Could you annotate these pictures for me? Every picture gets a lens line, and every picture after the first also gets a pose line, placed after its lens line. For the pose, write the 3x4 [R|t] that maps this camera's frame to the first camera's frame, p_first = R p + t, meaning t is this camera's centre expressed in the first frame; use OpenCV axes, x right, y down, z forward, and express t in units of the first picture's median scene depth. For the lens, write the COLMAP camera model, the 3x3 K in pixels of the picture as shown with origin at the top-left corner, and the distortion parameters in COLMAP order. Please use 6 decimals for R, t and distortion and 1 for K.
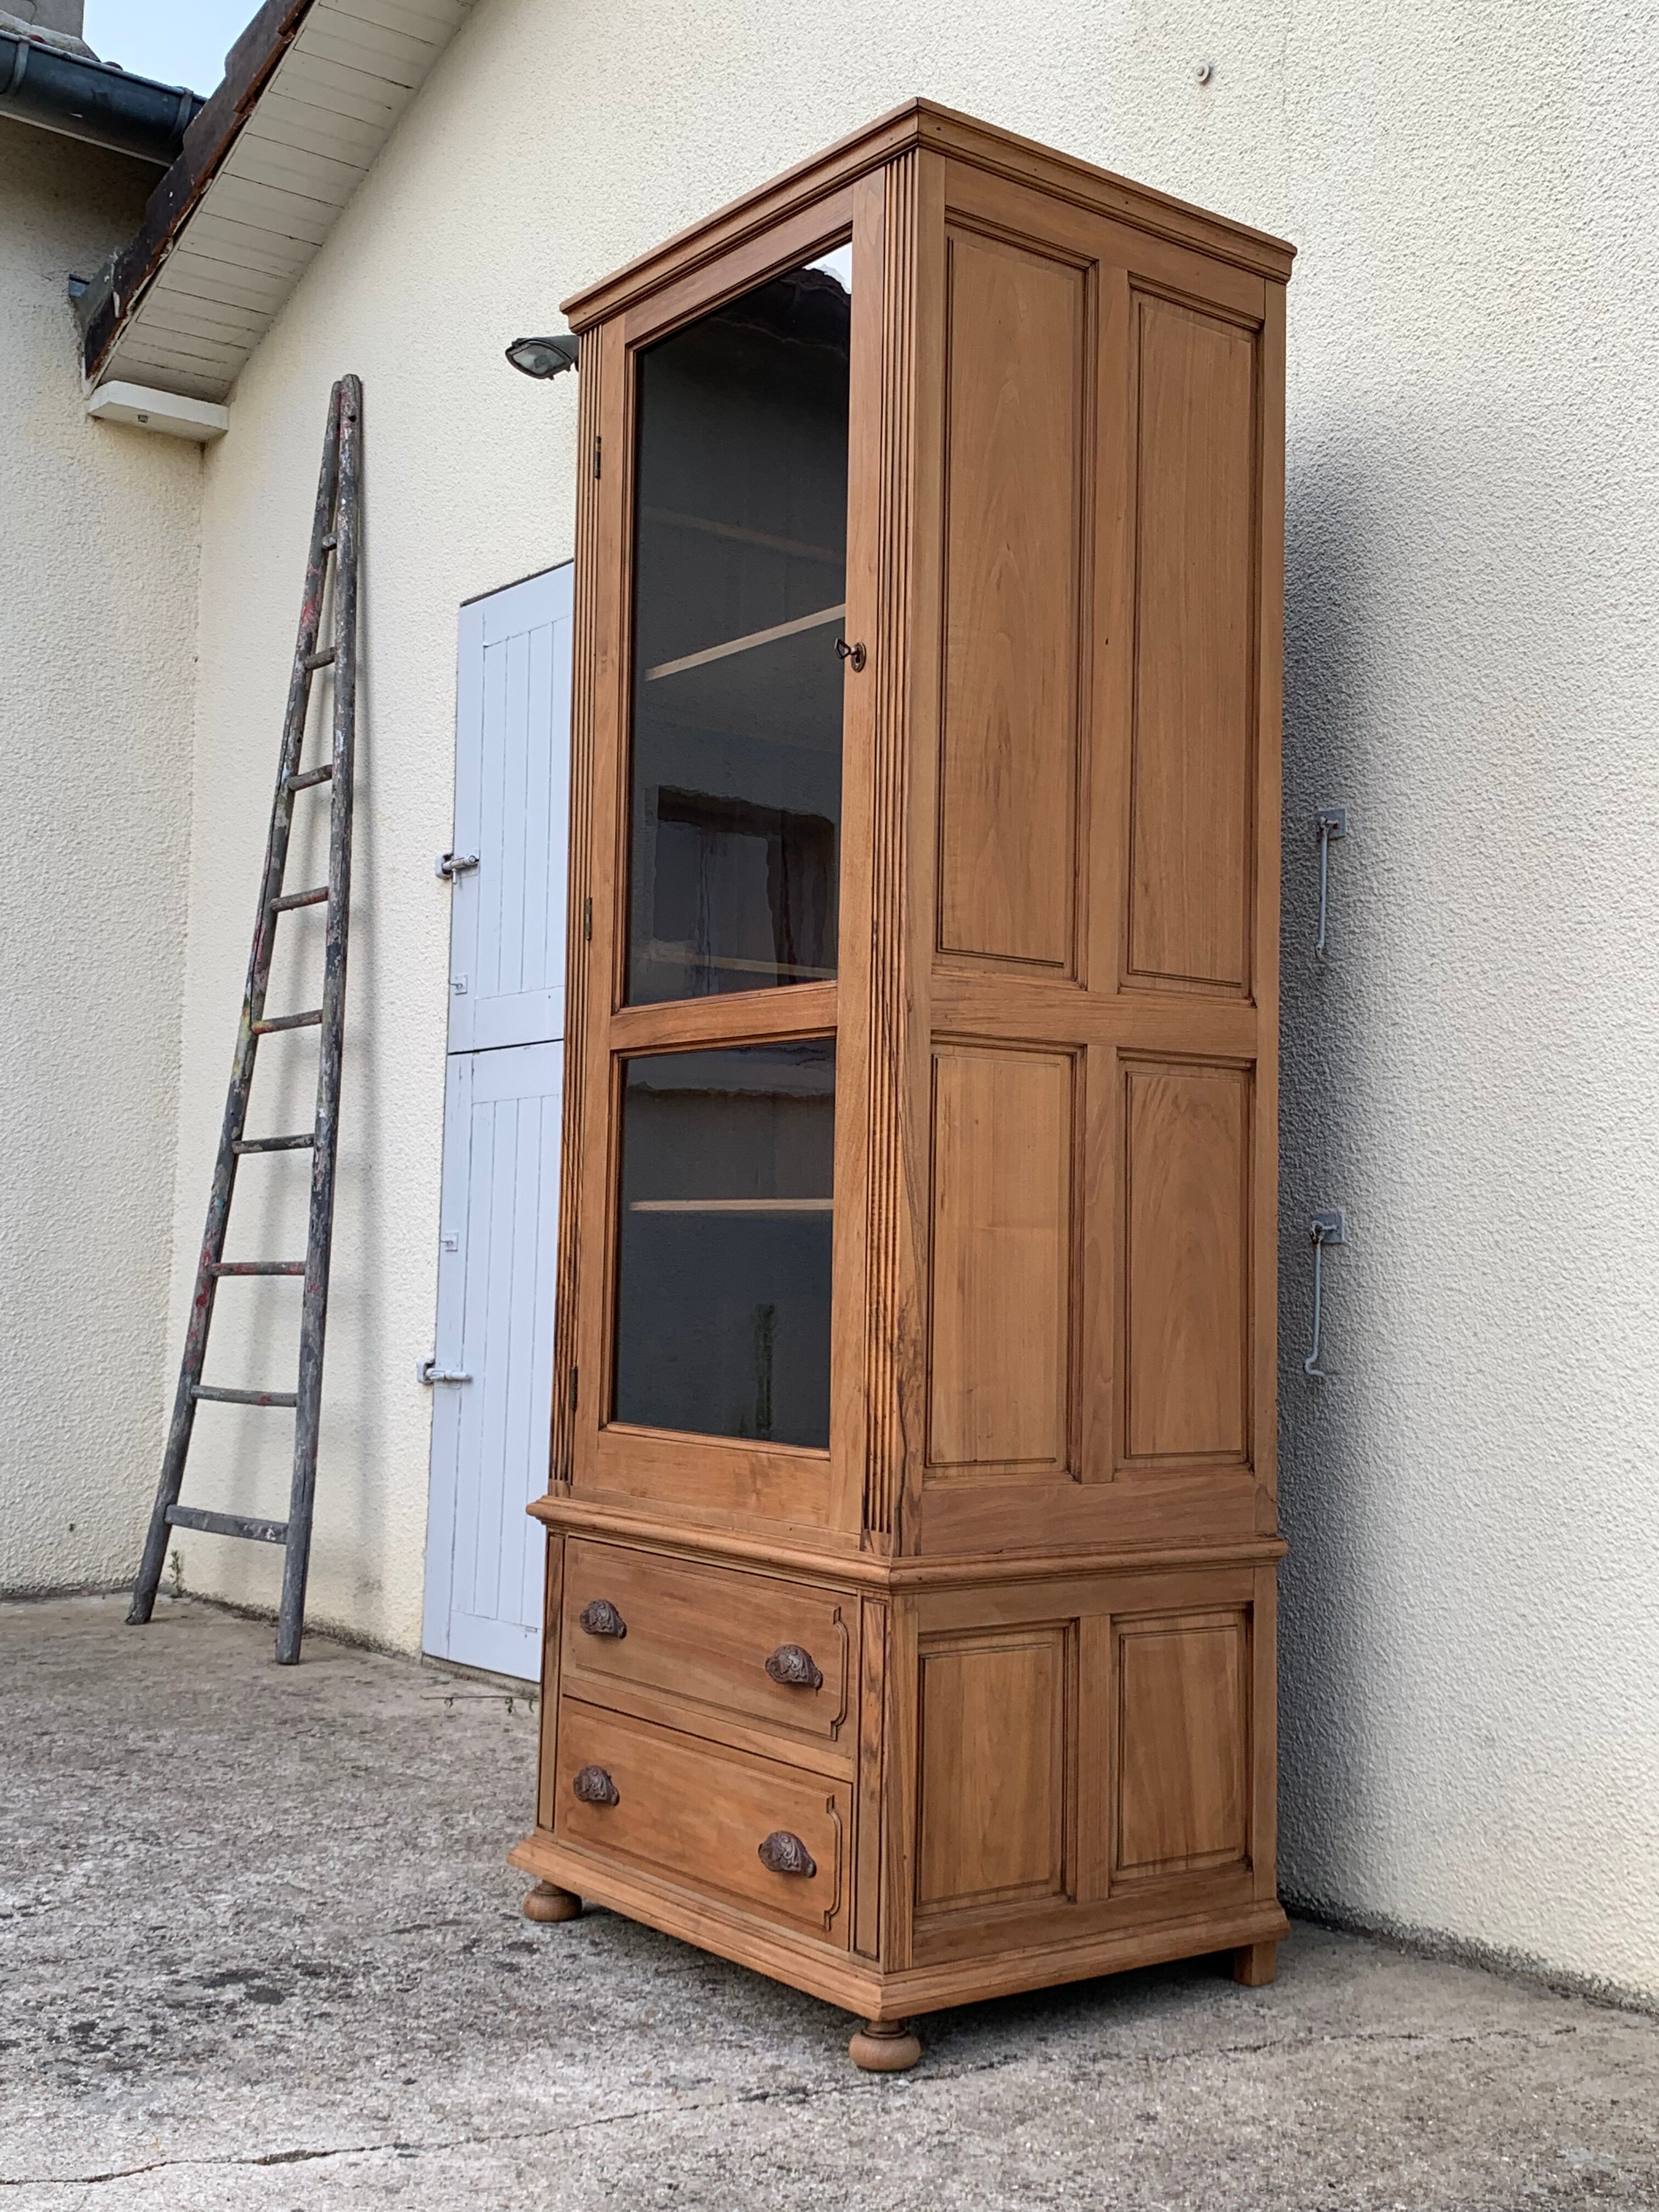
lens RADIAL K [[2426.6, 0, 807.9], [0, 2426.6, 1088.6], [0, 0, 1]] dist [0.130614, -0.355264]
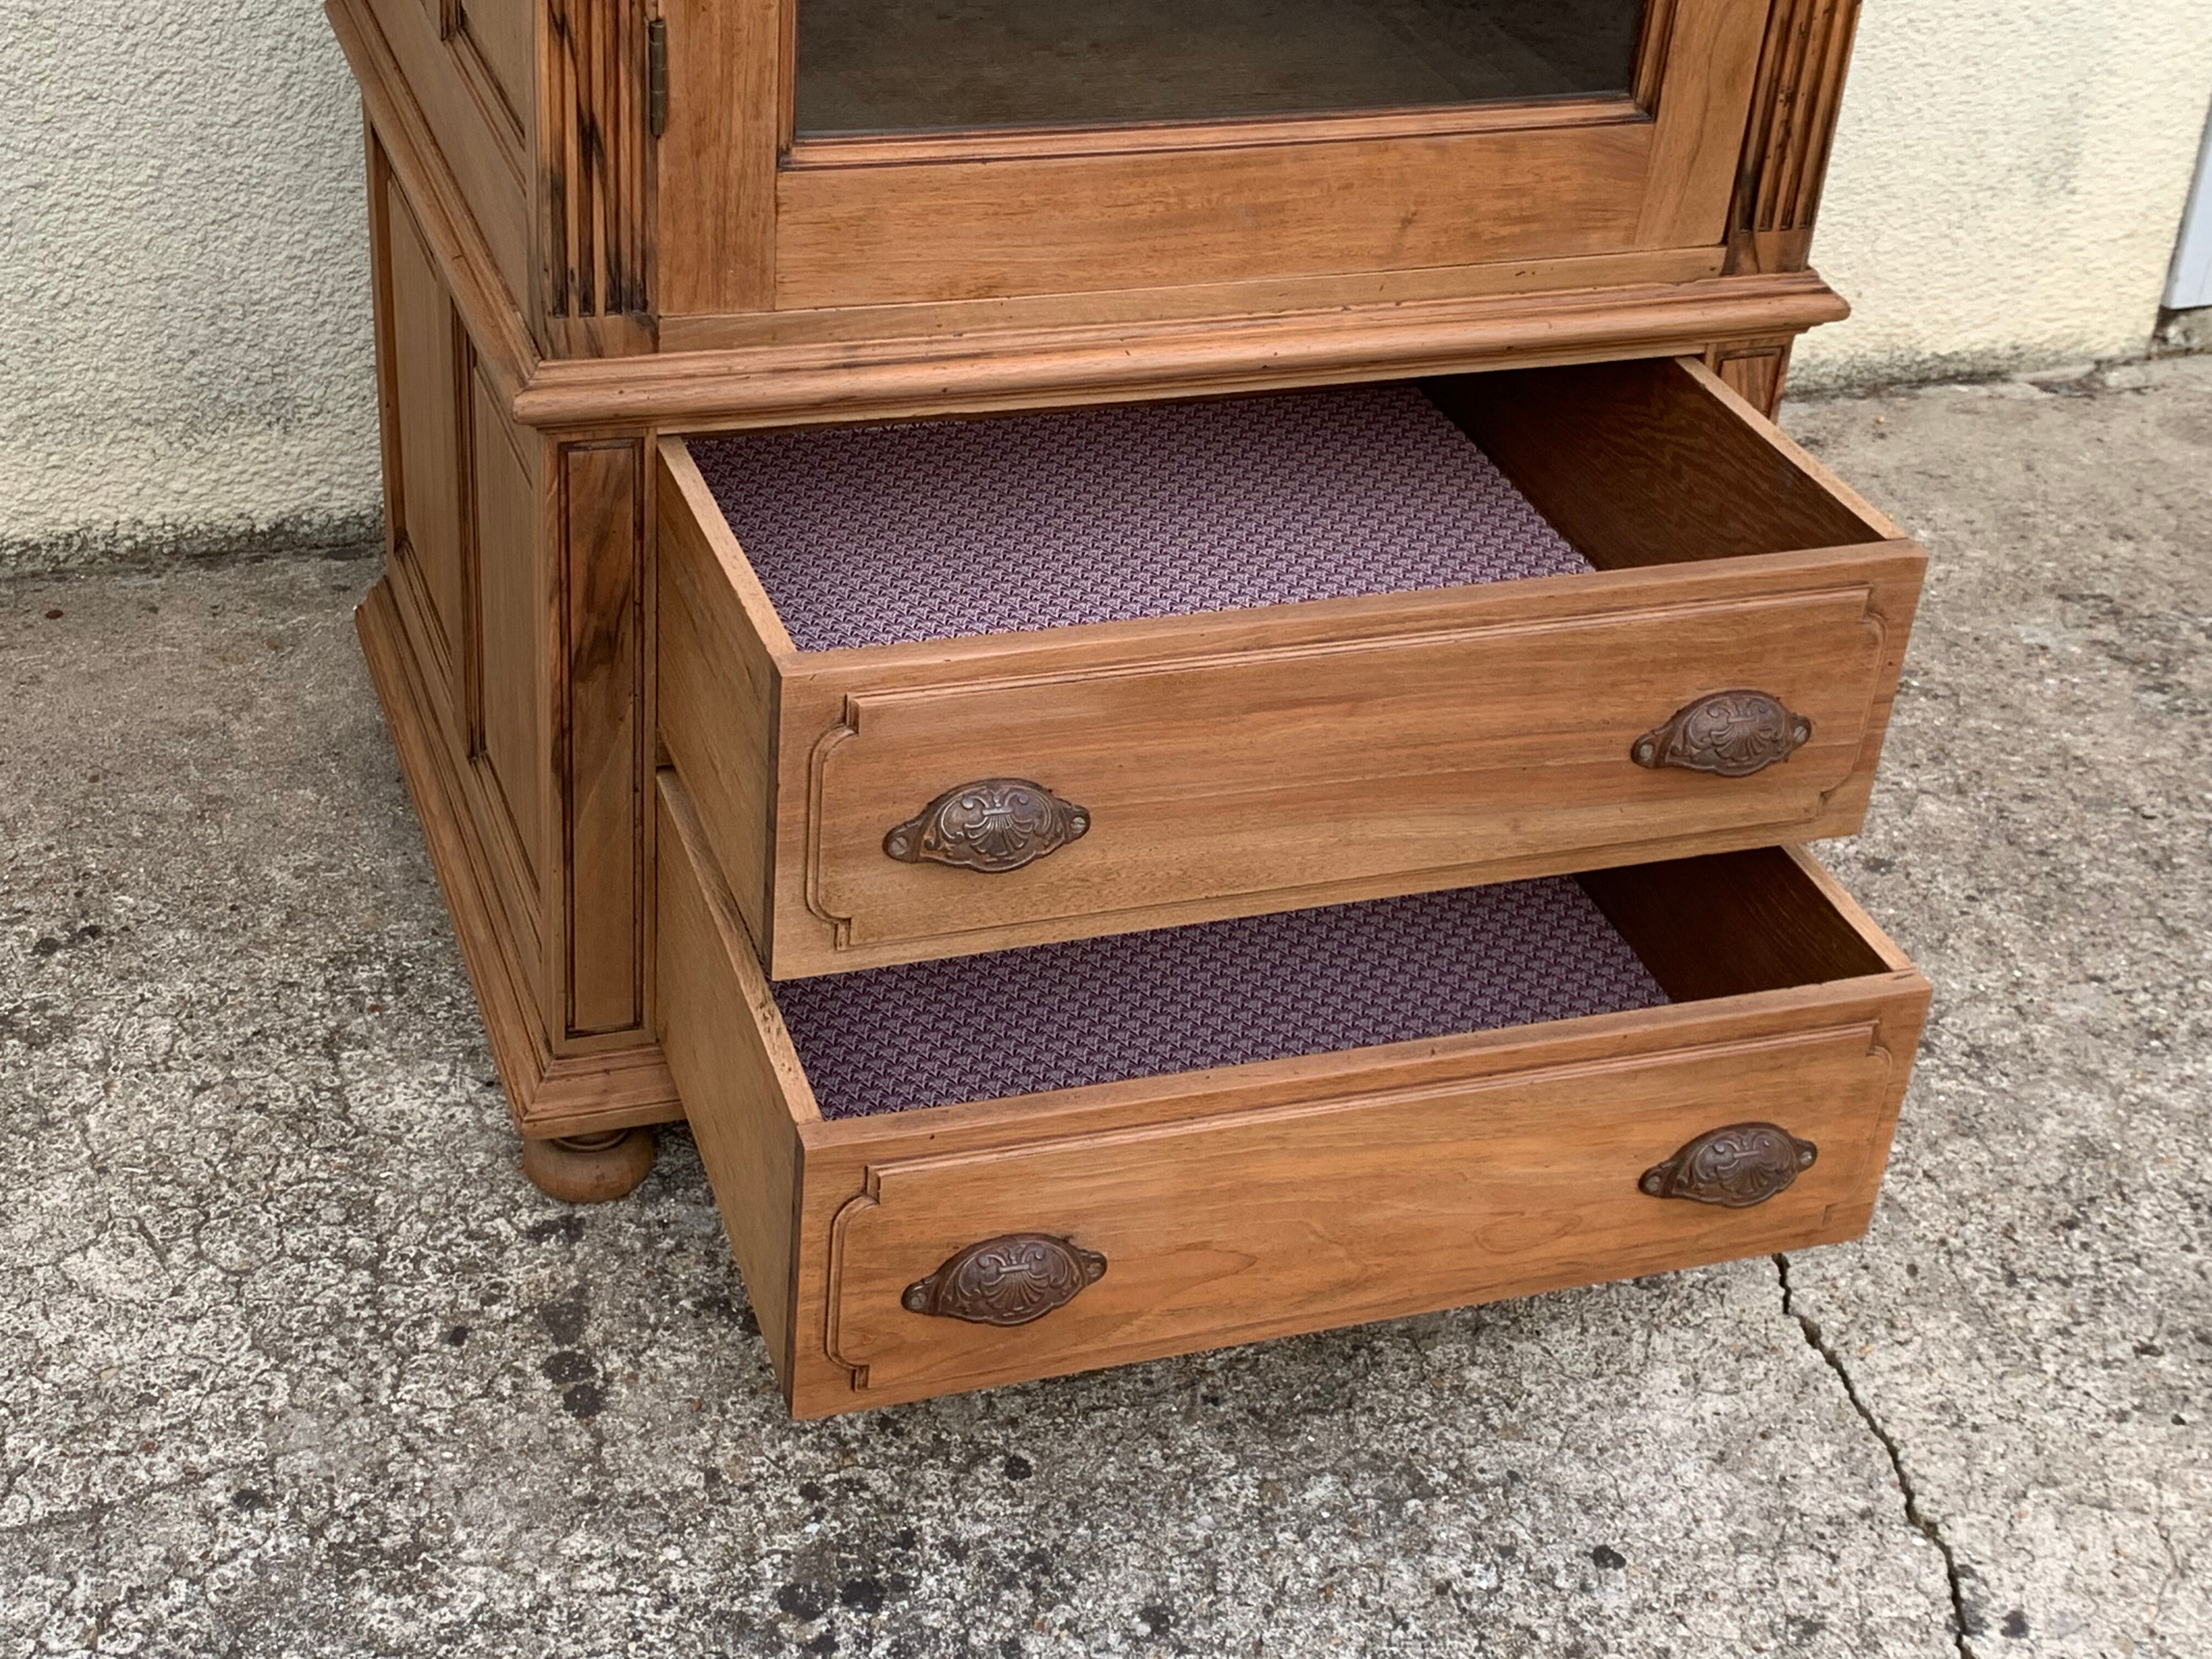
lens RADIAL K [[3169.6, 0, 1098.4], [0, 3169.6, 797.7], [0, 0, 1]] dist [0.221704, -0.814985]
pose [[0.296664, -0.504289, 0.810977, -0.569694], [-0.136114, 0.818208, 0.558577, -0.073669], [-0.945232, -0.276095, 0.174092, 0.890798]]
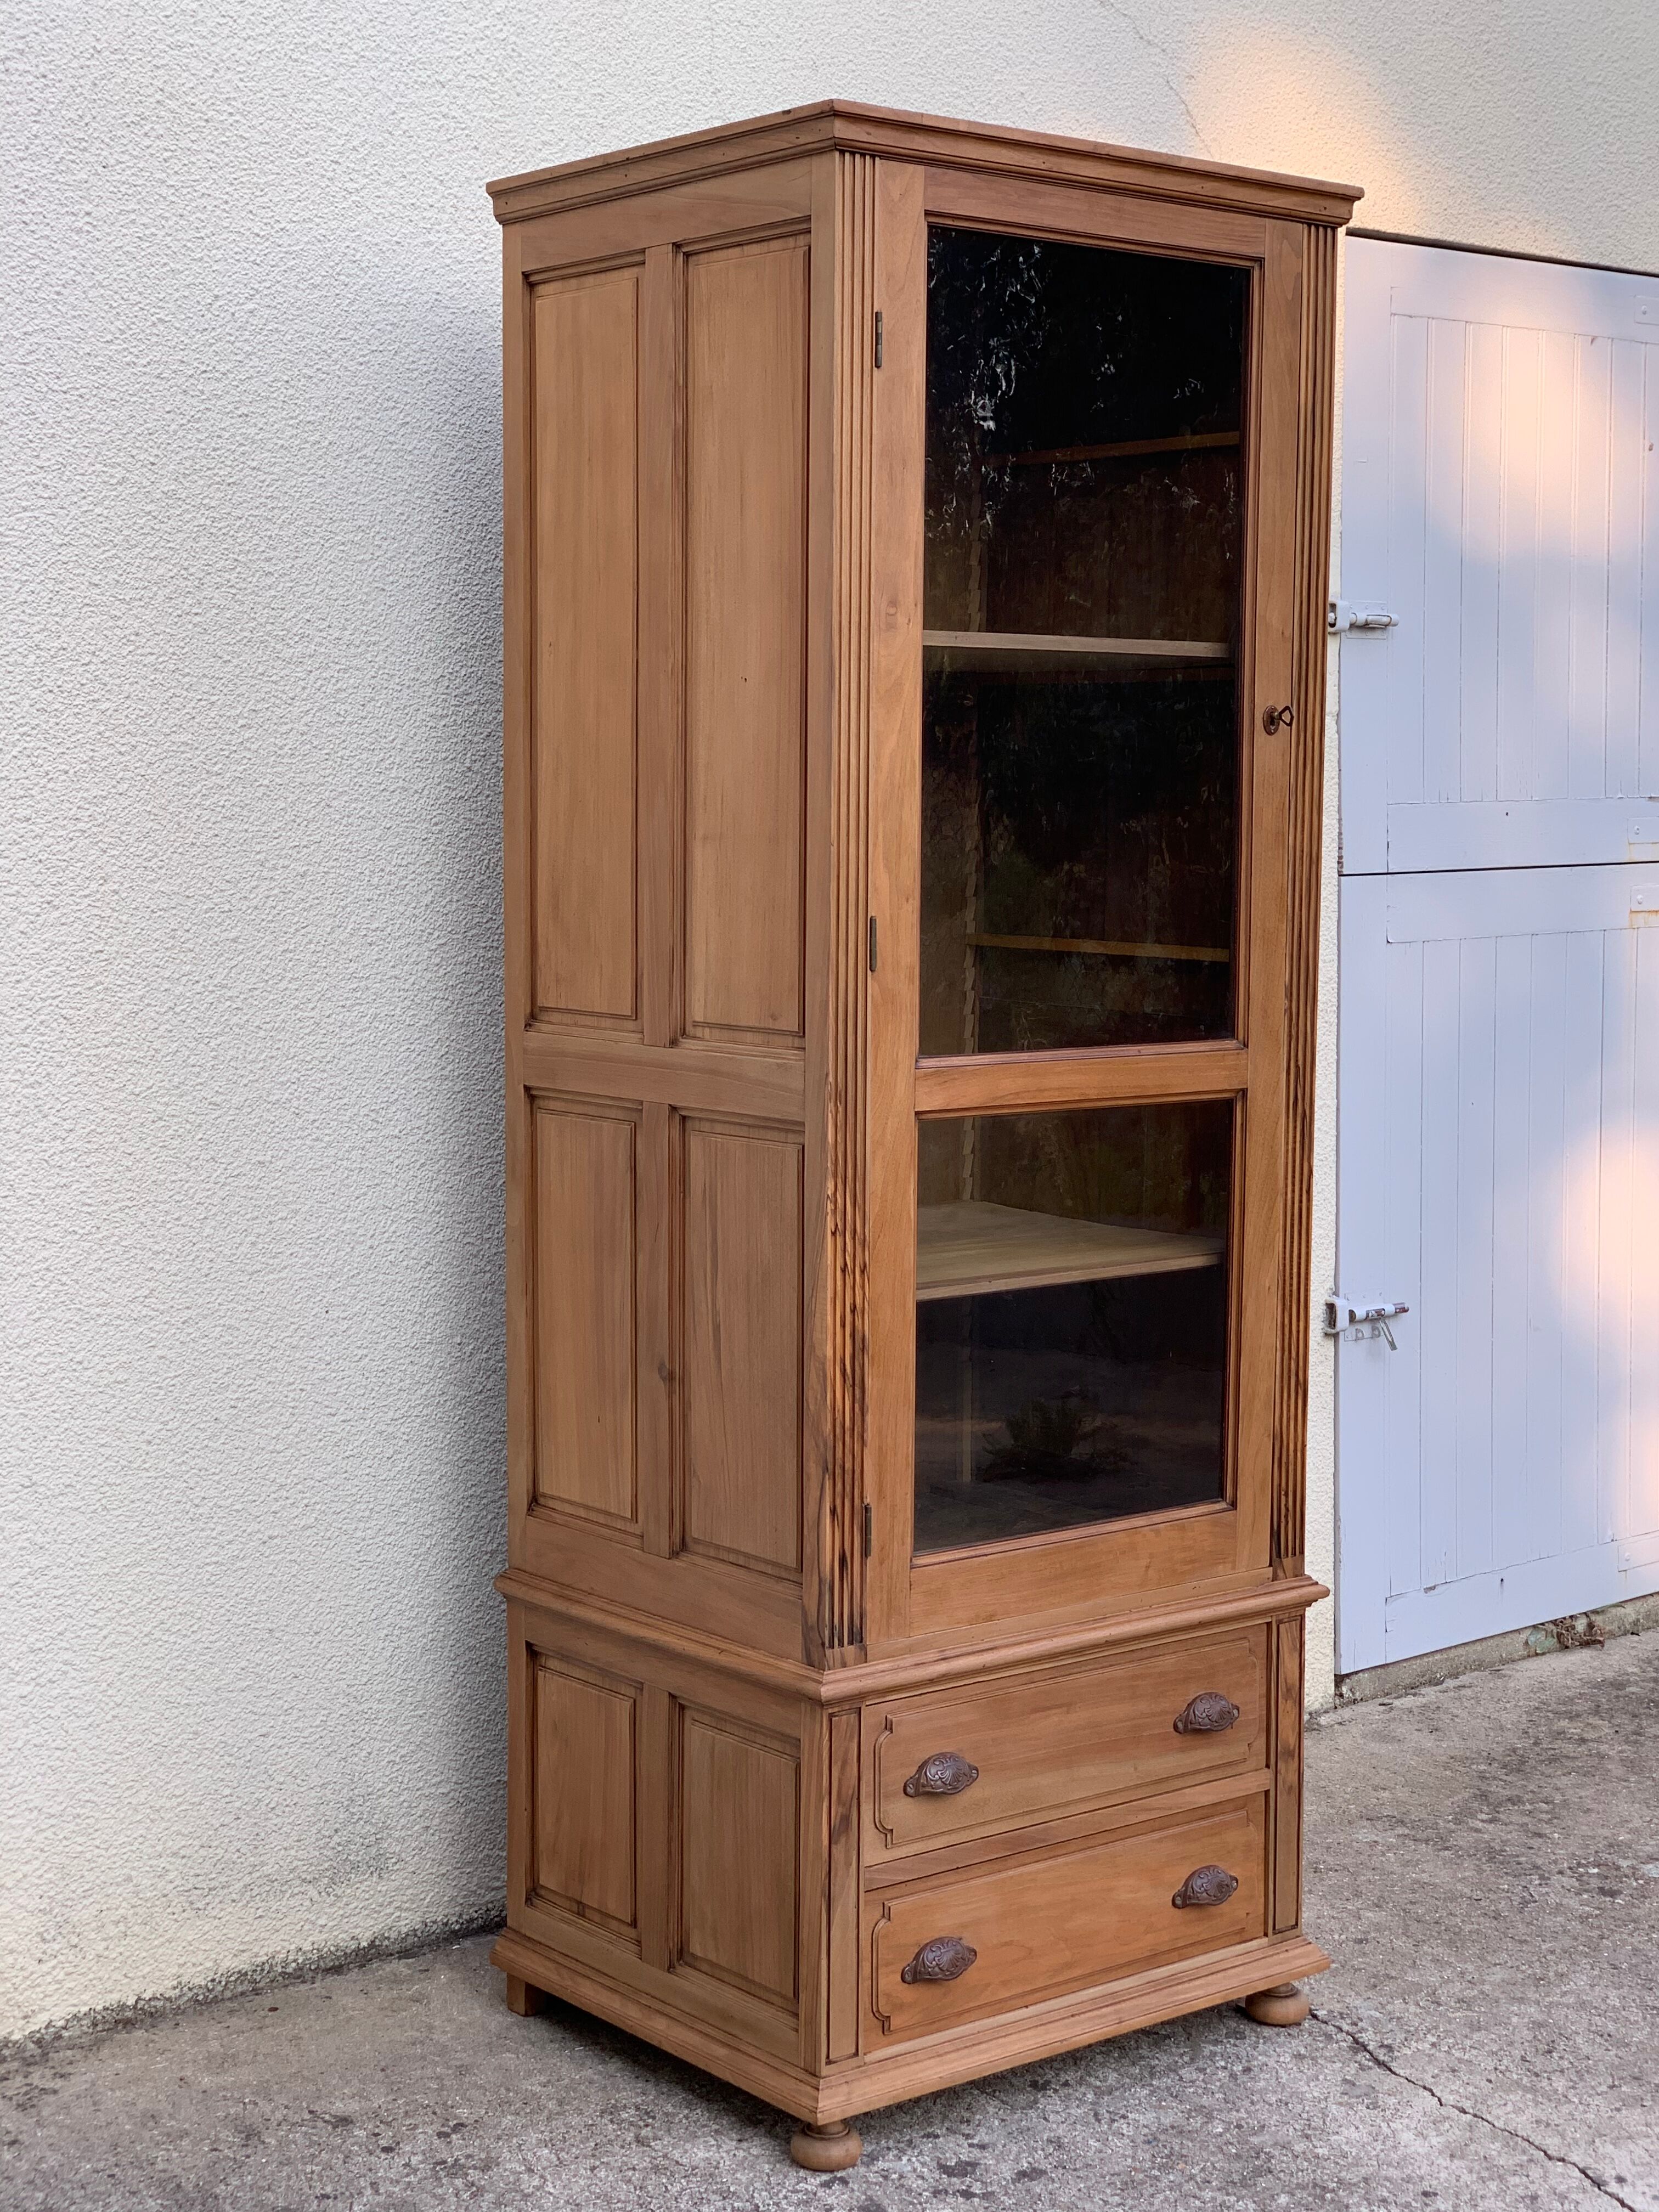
lens RADIAL K [[3343.9, 0, 814.4], [0, 3343.9, 1075.9], [0, 0, 1]] dist [0.157191, -0.628488]
pose [[-0.028463, -0.110544, 0.993464, -1.287339], [-0.077625, 0.991109, 0.108058, -0.157867], [-0.996576, -0.074042, -0.036791, 1.159370]]
